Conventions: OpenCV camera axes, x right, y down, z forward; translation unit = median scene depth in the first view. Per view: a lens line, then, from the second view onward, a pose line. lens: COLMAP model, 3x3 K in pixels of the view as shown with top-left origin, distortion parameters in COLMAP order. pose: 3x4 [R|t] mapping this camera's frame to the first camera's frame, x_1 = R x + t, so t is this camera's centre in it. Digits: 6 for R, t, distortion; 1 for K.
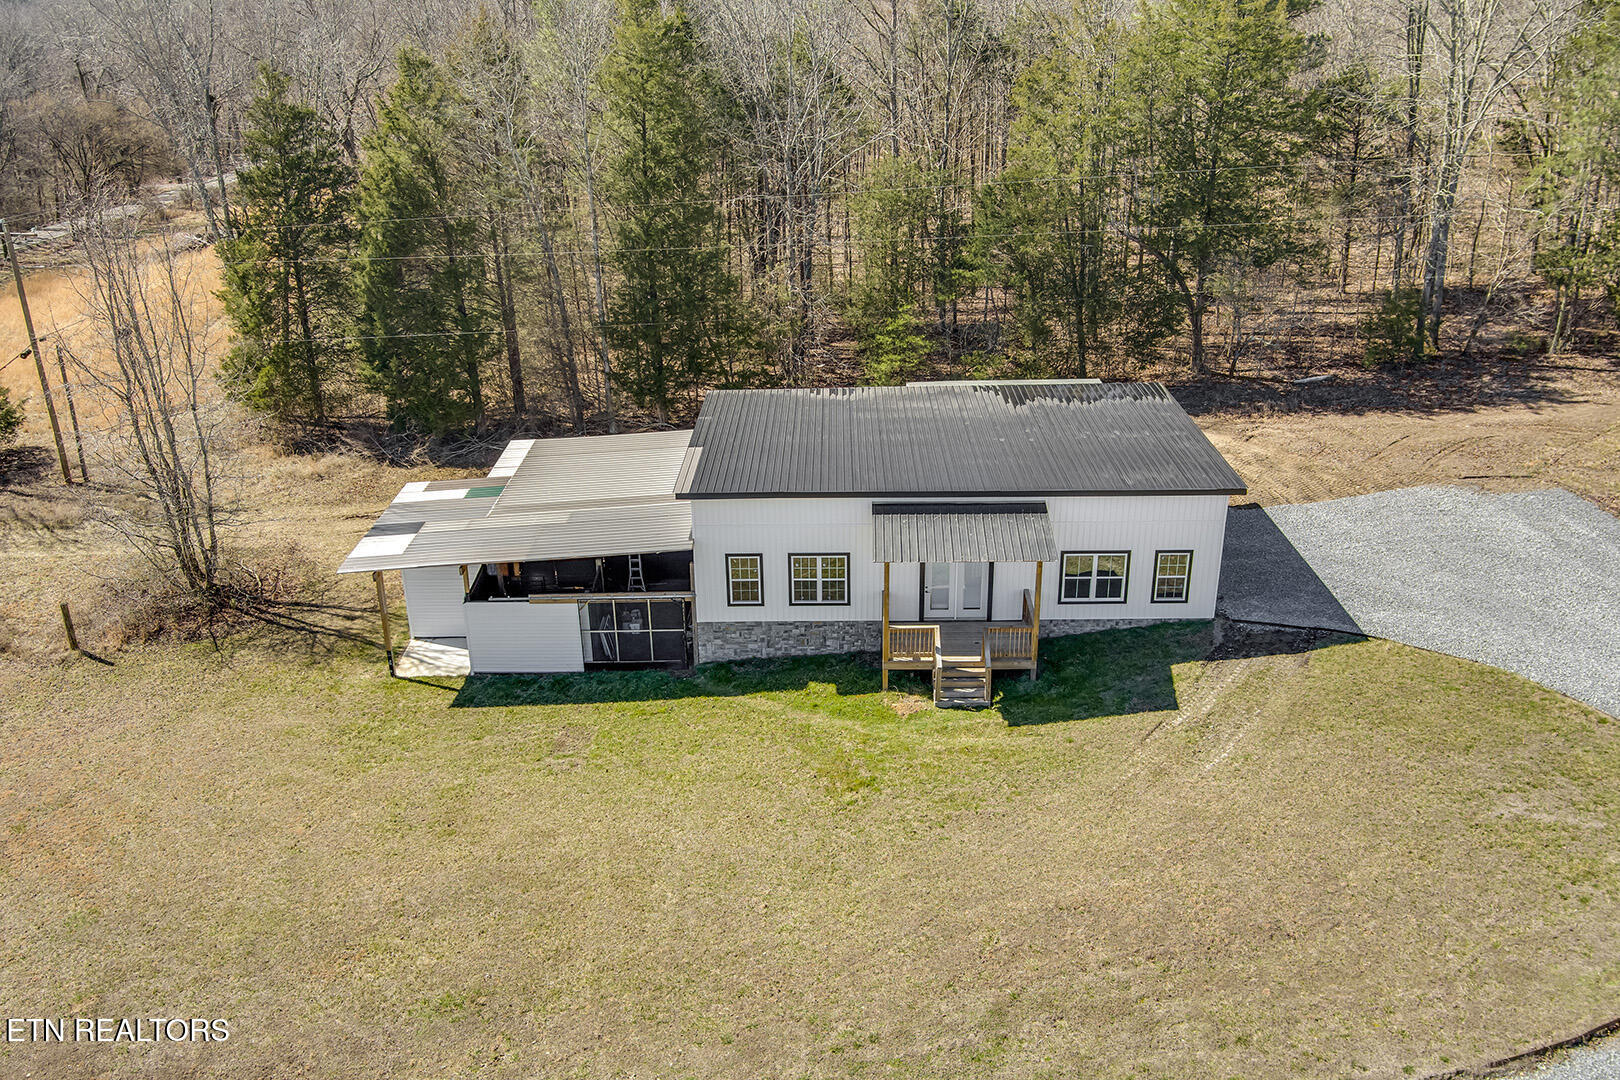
lens RADIAL K [[1299.8, 0, 810.0], [0, 1299.8, 540.0], [0, 0, 1]] dist [-0.063830, 0.003510]
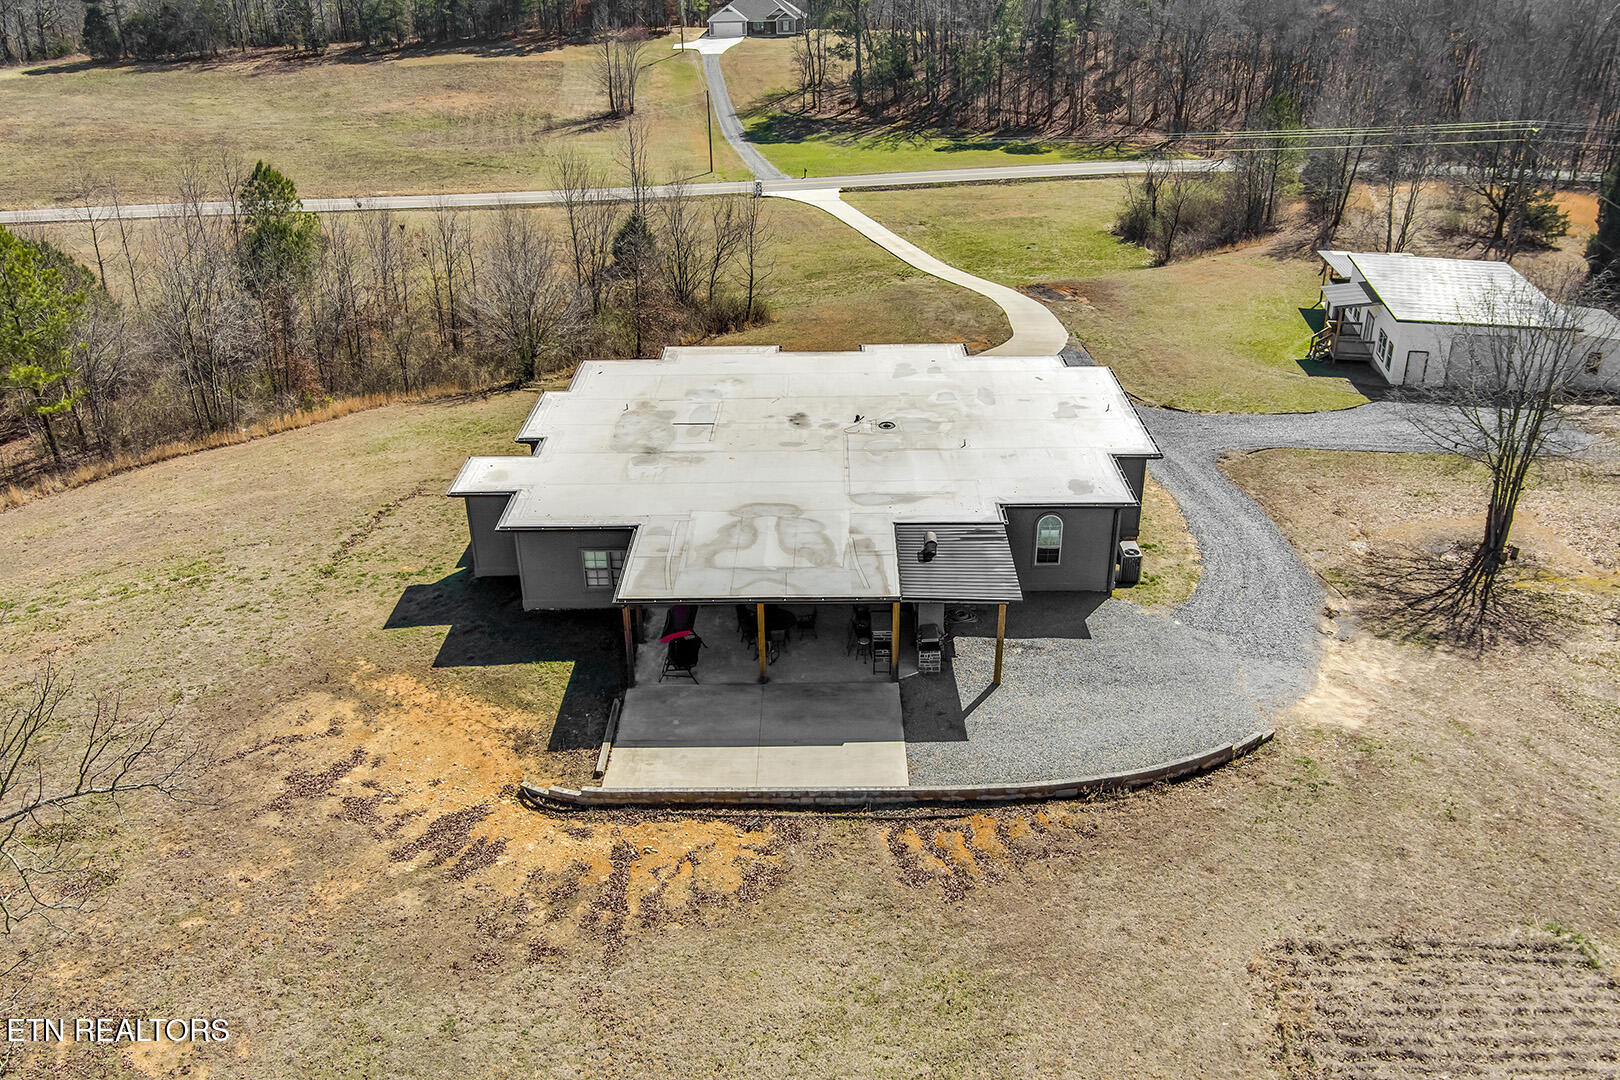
lens RADIAL K [[1299.8, 0, 810.0], [0, 1299.8, 540.0], [0, 0, 1]] dist [-0.063830, 0.003510]
pose [[-0.148980, 0.467233, -0.871492, 2.283380], [-0.376316, 0.788223, 0.486920, -0.386075], [0.914435, 0.400498, 0.058398, 0.090757]]
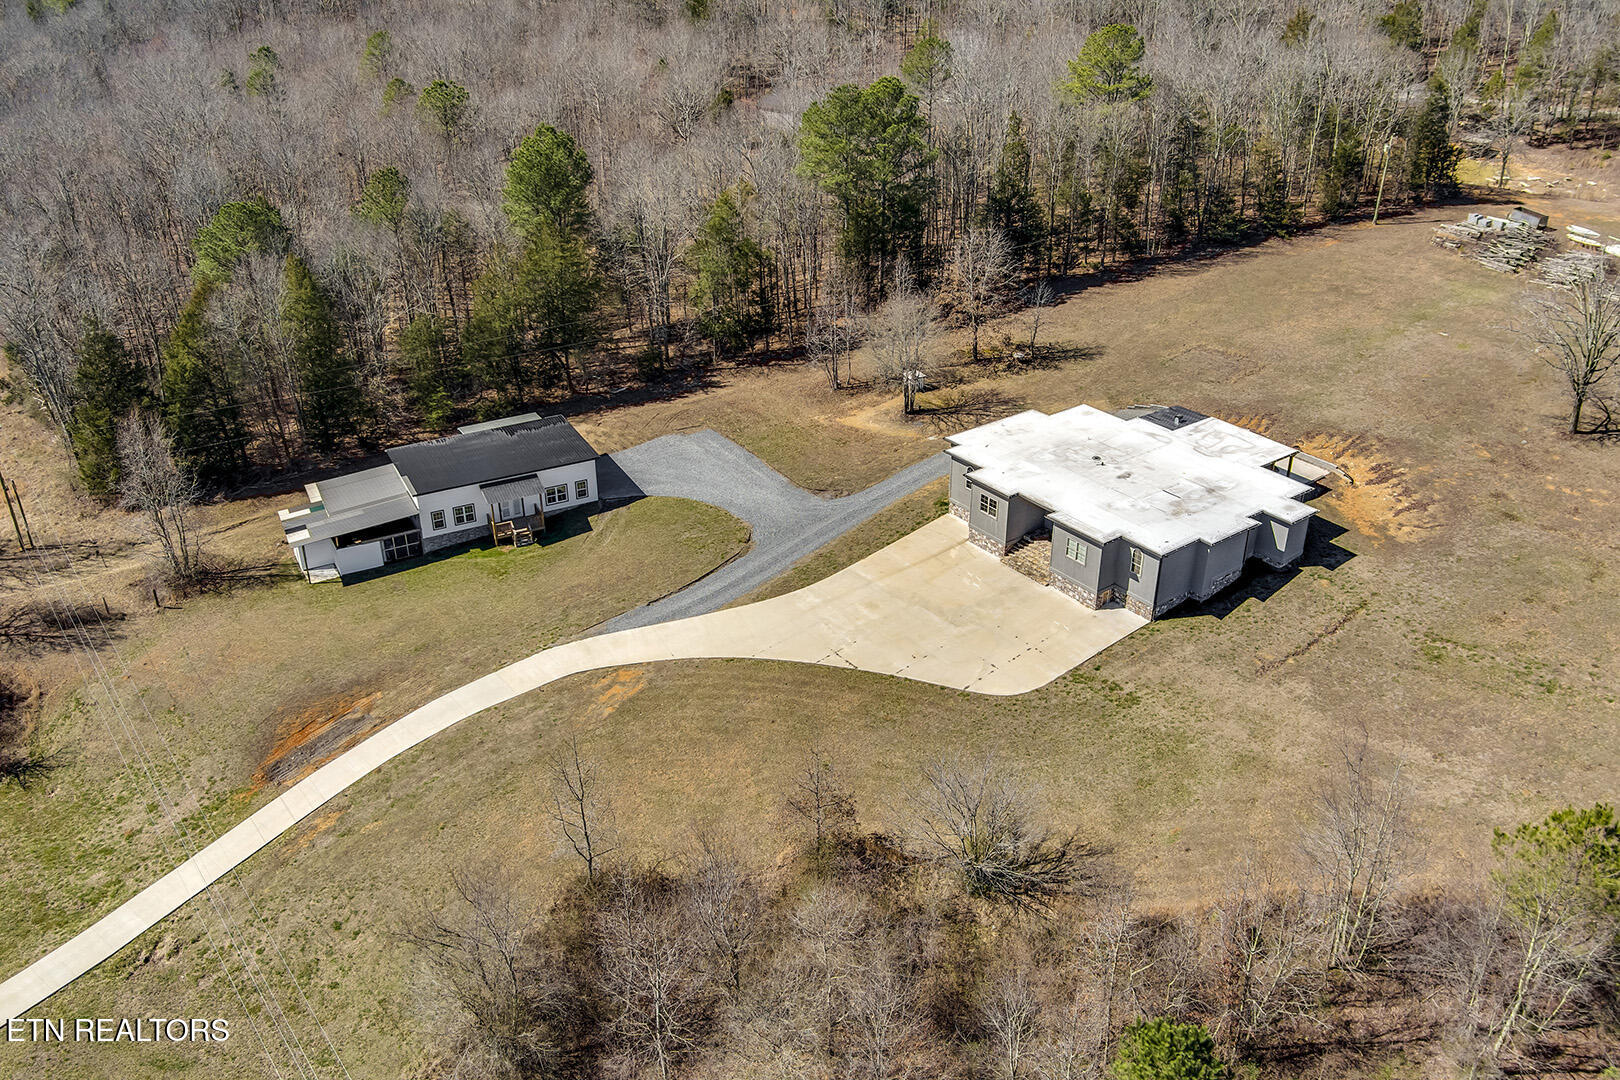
lens RADIAL K [[1299.8, 0, 810.0], [0, 1299.8, 540.0], [0, 0, 1]] dist [-0.063830, 0.003510]
pose [[0.878600, -0.212838, 0.427508, -0.543116], [0.177077, 0.976572, 0.122272, -0.125705], [-0.443516, -0.031726, 0.895705, -1.853444]]
